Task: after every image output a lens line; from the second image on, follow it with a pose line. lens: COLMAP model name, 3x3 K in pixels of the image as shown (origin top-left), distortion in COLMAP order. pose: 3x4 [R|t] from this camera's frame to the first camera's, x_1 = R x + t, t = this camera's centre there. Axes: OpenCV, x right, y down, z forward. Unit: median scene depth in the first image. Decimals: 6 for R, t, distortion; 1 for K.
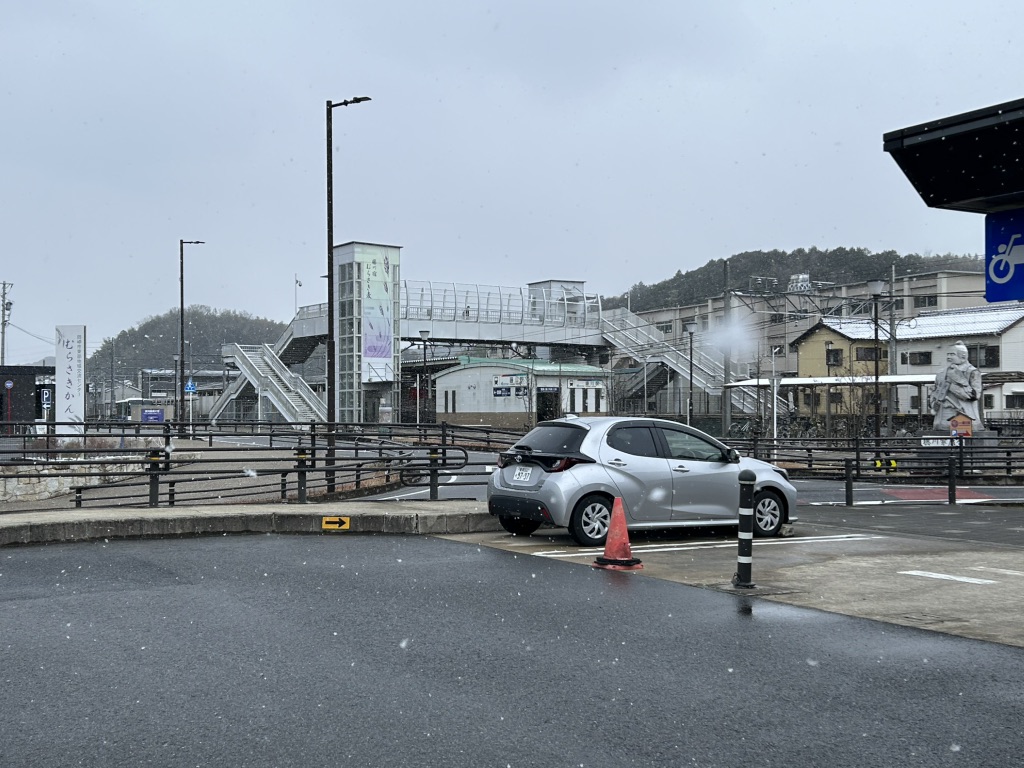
lens RADIAL K [[1201.5, 0, 512.0], [0, 1201.5, 384.0], [0, 0, 1]] dist [0.045244, -0.012883]
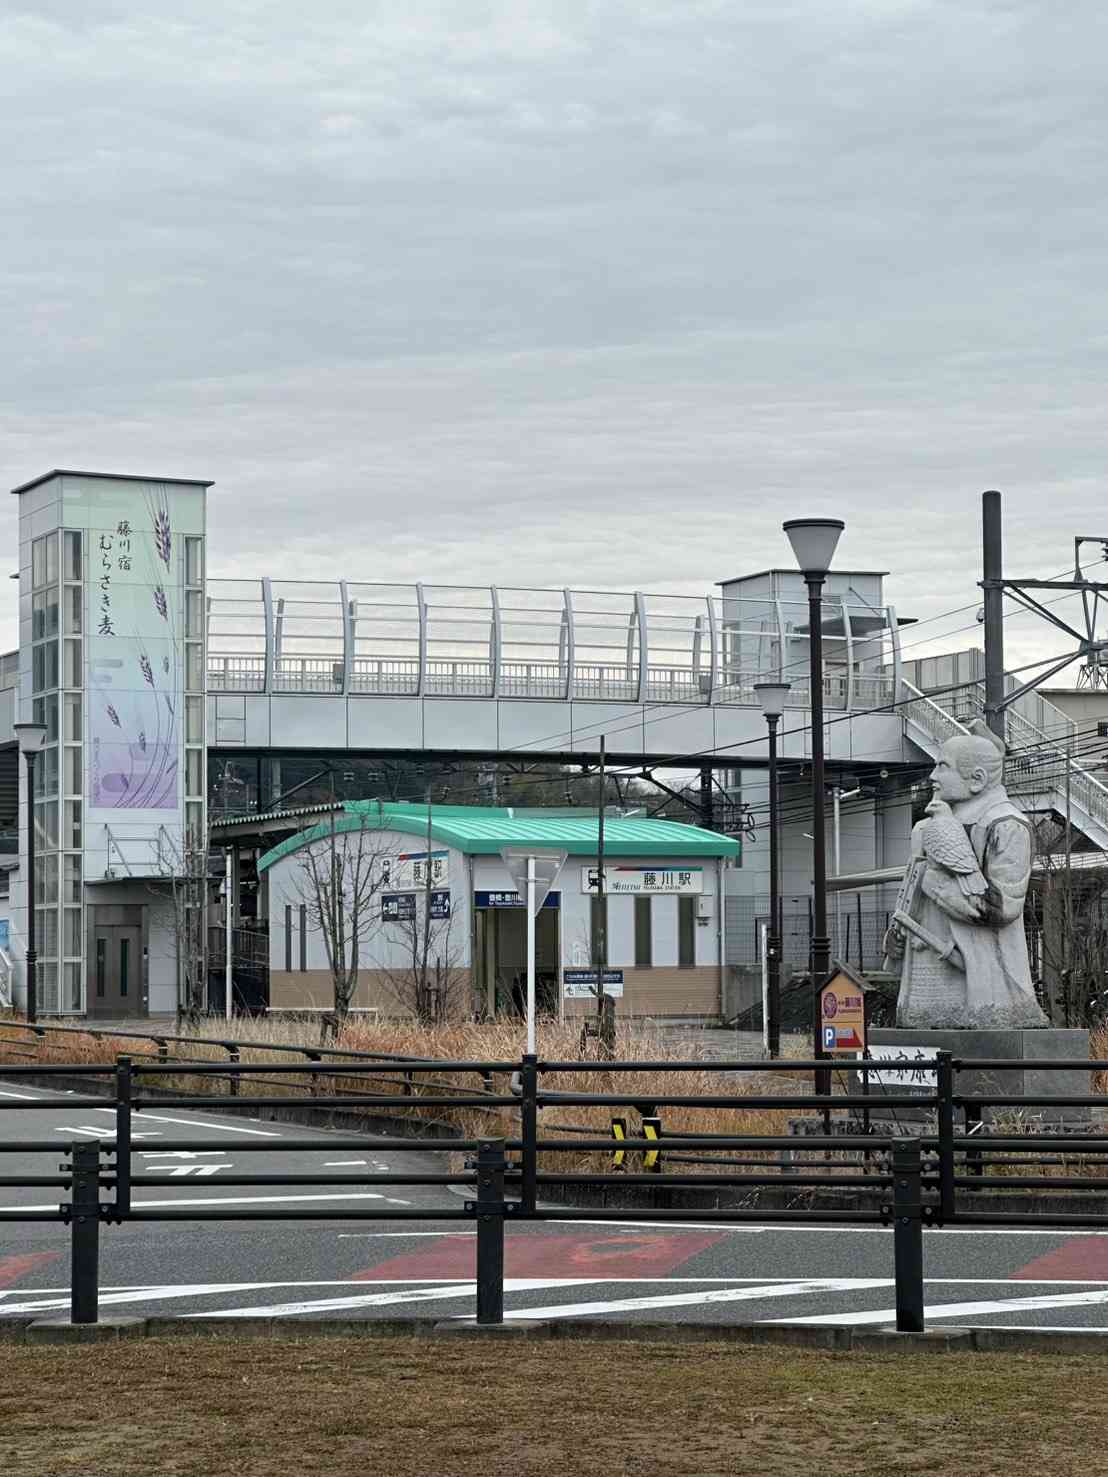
lens RADIAL K [[3398.3, 0, 595.7], [0, 3398.3, 738.6], [0, 0, 1]] dist [-0.356903, 9.017481]
pose [[0.985093, -0.016553, -0.171225, 0.182828], [0.009109, 0.998983, -0.044165, 0.001823], [0.171782, 0.041947, 0.984242, 0.079227]]
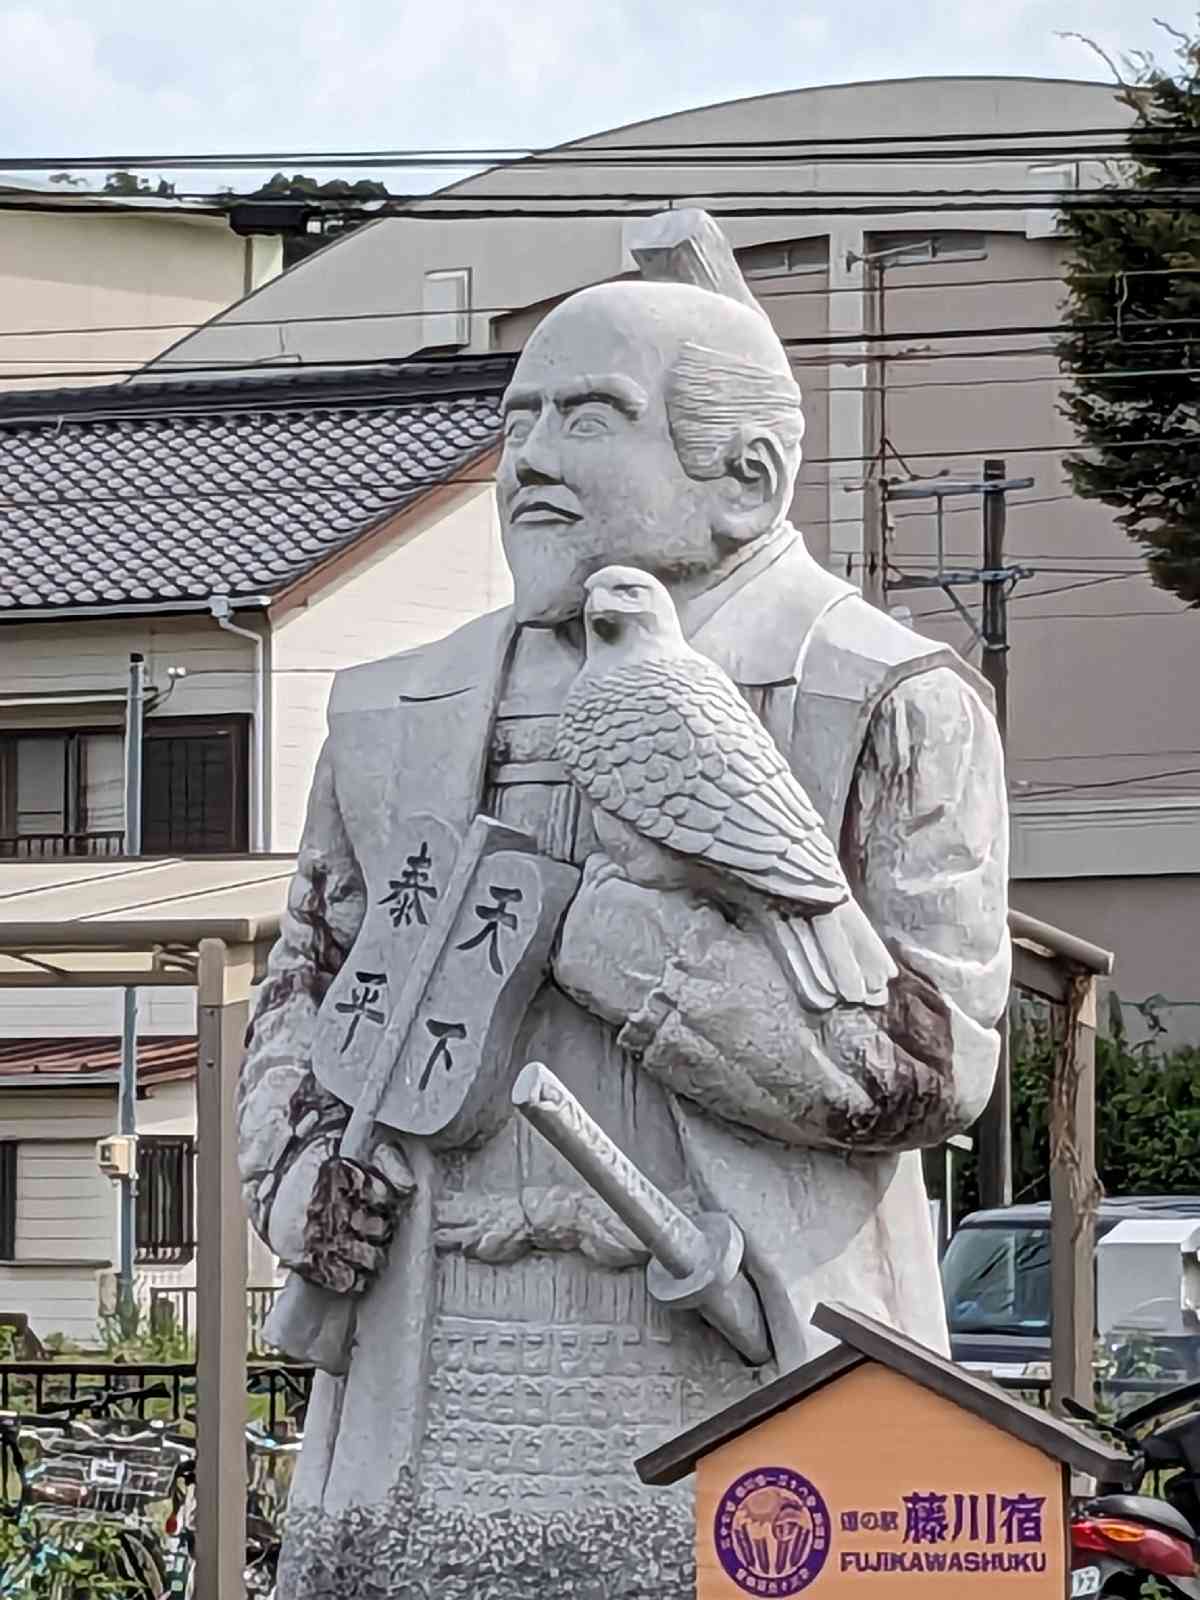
lens RADIAL K [[8606.0, 0, 600.0], [0, 8606.0, 800.0], [0, 0, 1]] dist [-0.134564, 5.349562]
pose [[0.896644, 0.027891, 0.441872, 0.071975], [-0.013878, 0.999294, -0.034914, 0.005027], [-0.442534, 0.025173, 0.896398, 0.258358]]
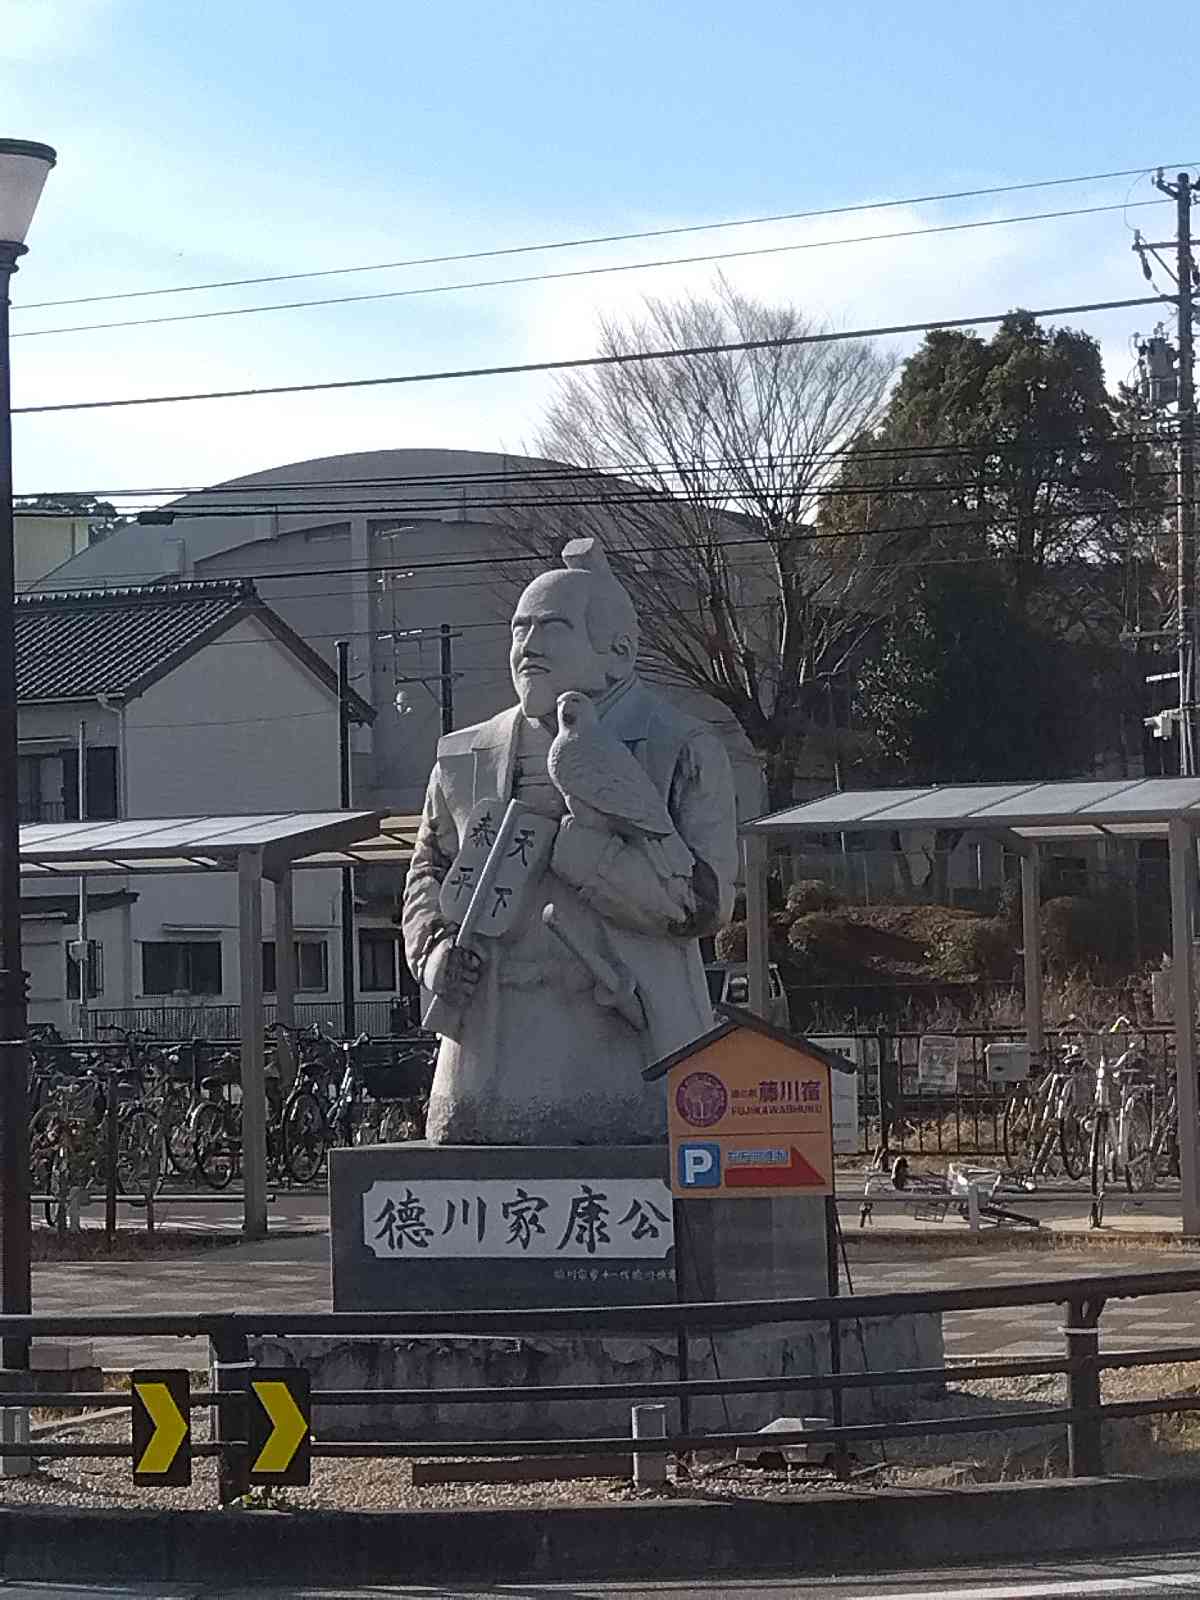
lens RADIAL K [[3964.3, 0, 563.2], [0, 3964.3, 799.2], [0, 0, 1]] dist [0.069493, 0.588461]
pose [[0.852396, 0.006099, 0.522862, 0.048179], [0.010779, 0.999515, -0.029230, 0.004783], [-0.522786, 0.030552, 0.851916, 0.253900]]
